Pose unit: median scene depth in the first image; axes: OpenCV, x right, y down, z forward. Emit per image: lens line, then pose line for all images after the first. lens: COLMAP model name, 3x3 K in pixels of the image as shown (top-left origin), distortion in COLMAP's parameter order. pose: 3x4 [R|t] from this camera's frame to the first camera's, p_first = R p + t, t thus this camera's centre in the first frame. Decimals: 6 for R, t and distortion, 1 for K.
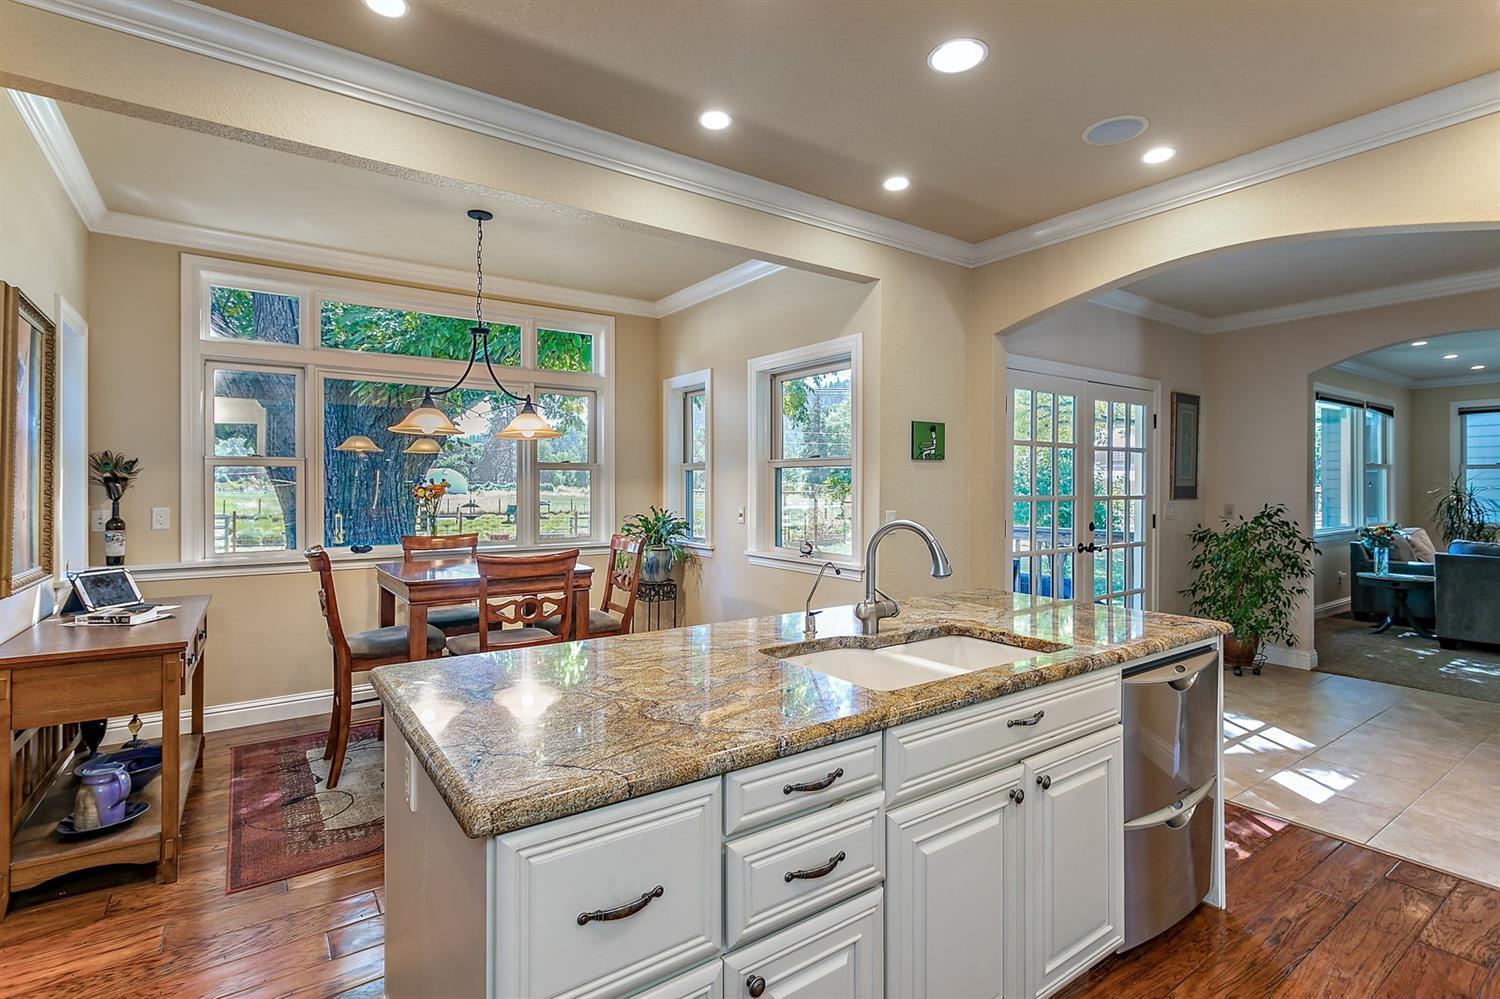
lens RADIAL K [[715.2, 0, 737.6], [0, 715.2, 476.0], [0, 0, 1]] dist [0.001607, 0.001109]
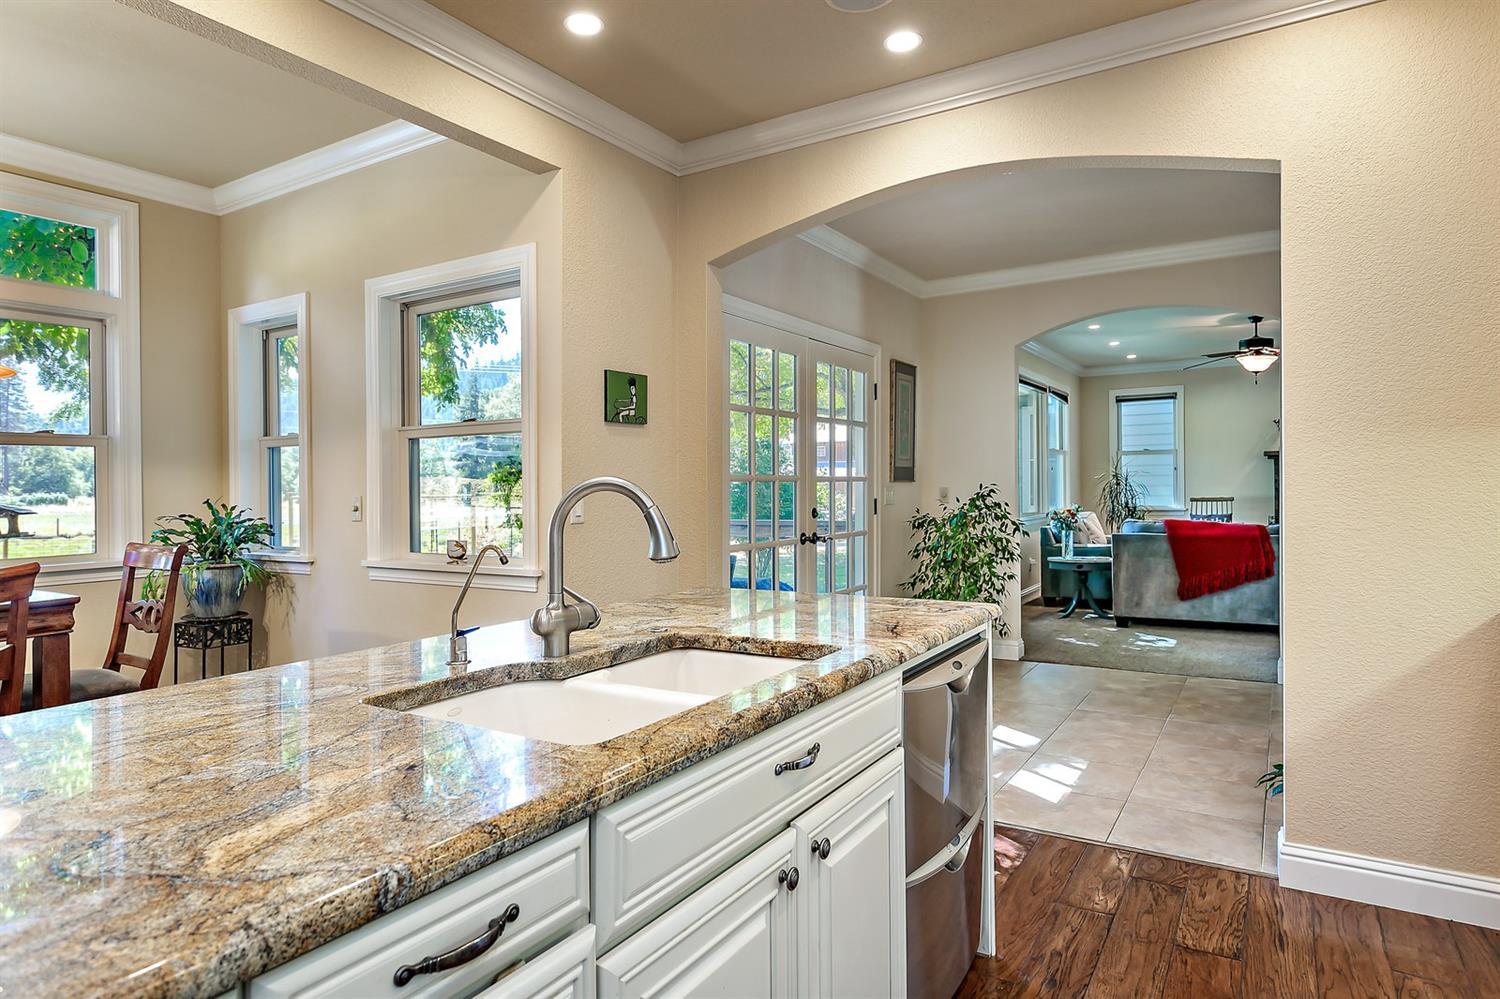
lens RADIAL K [[873.3, 0, 742.0], [0, 873.3, 476.2], [0, 0, 1]] dist [-0.009218, 0.008069]
pose [[0.917968, -0.008136, 0.396572, 0.016695], [0.008686, 0.999962, 0.000410, 0.034518], [-0.396560, 0.003068, 0.918004, 0.124215]]
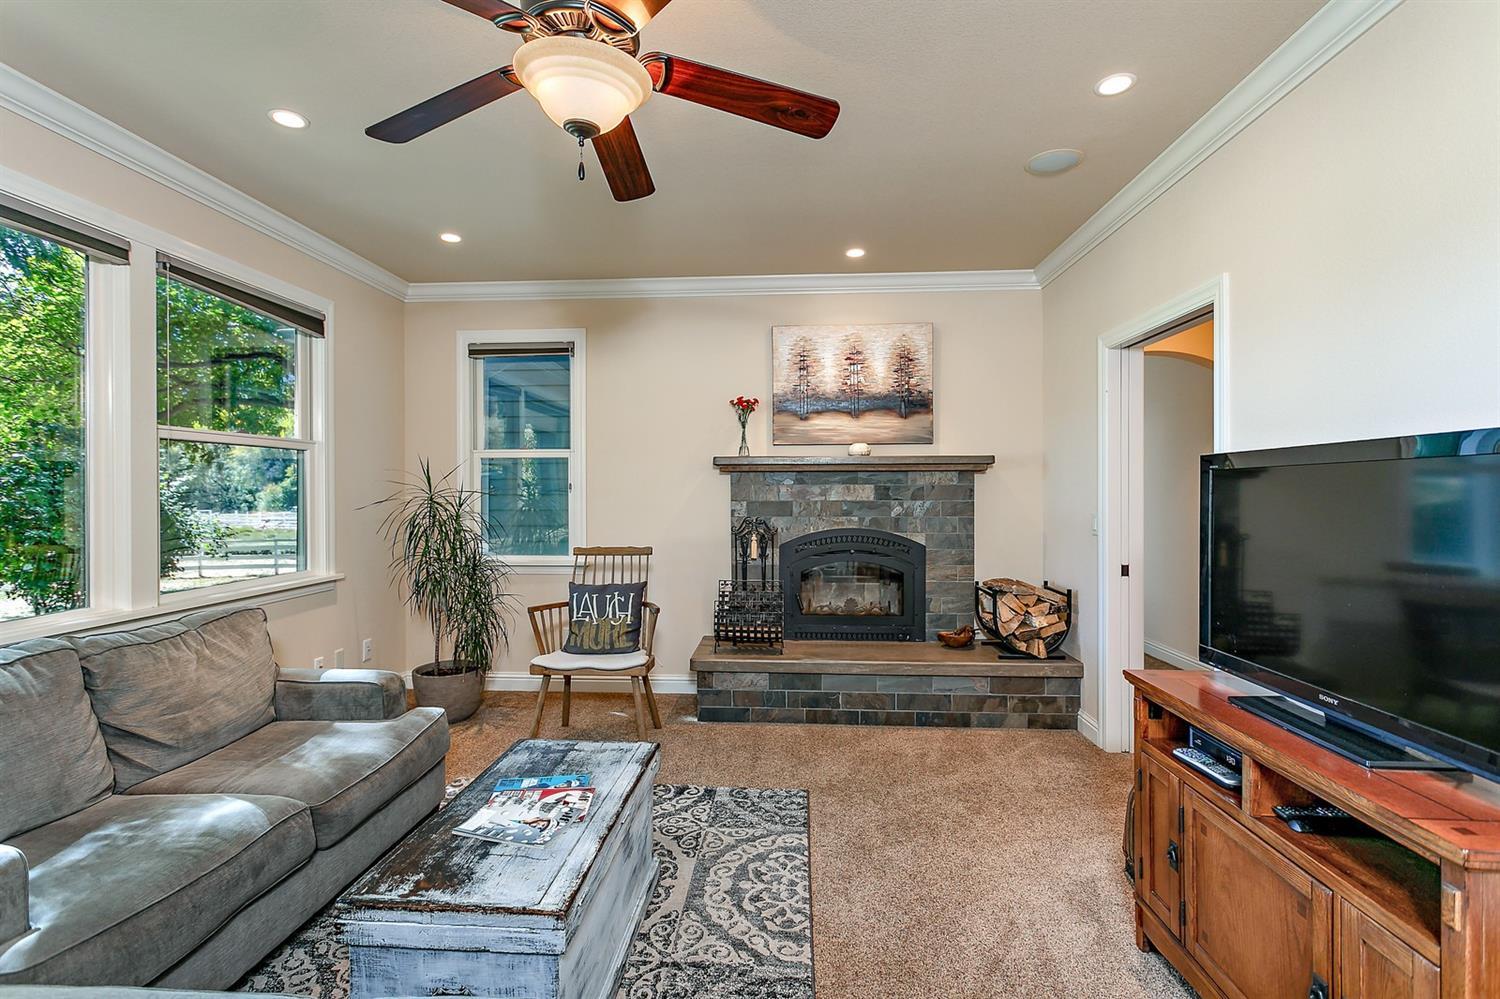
lens RADIAL K [[715.2, 0, 744.7], [0, 715.2, 496.3], [0, 0, 1]] dist [0.001607, 0.001109]
pose [[0.629597, -0.001570, 0.776920, 1.674590], [-0.003364, 0.999983, 0.004747, 0.031610], [-0.776914, -0.005603, 0.629581, 1.172685]]
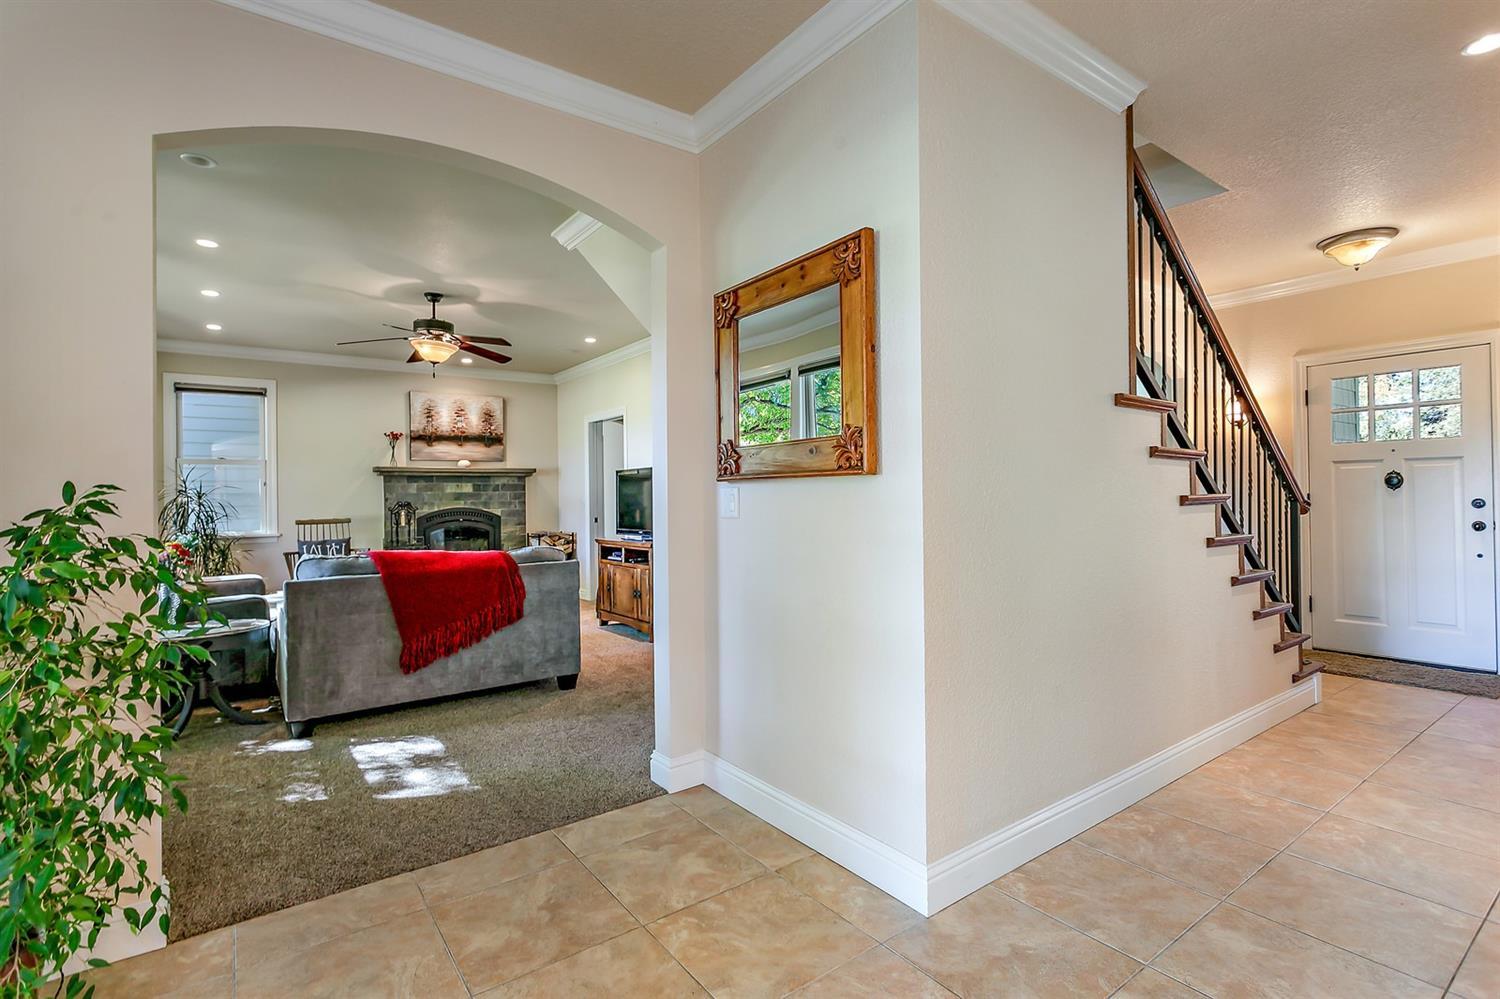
lens RADIAL K [[715.2, 0, 756.8], [0, 715.2, 489.5], [0, 0, 1]] dist [0.001607, 0.001109]
pose [[-0.026834, 0.009652, 0.999593, 0.566210], [0.004236, 0.999946, -0.009541, 0.059904], [-0.999631, 0.003978, -0.026873, 0.954097]]
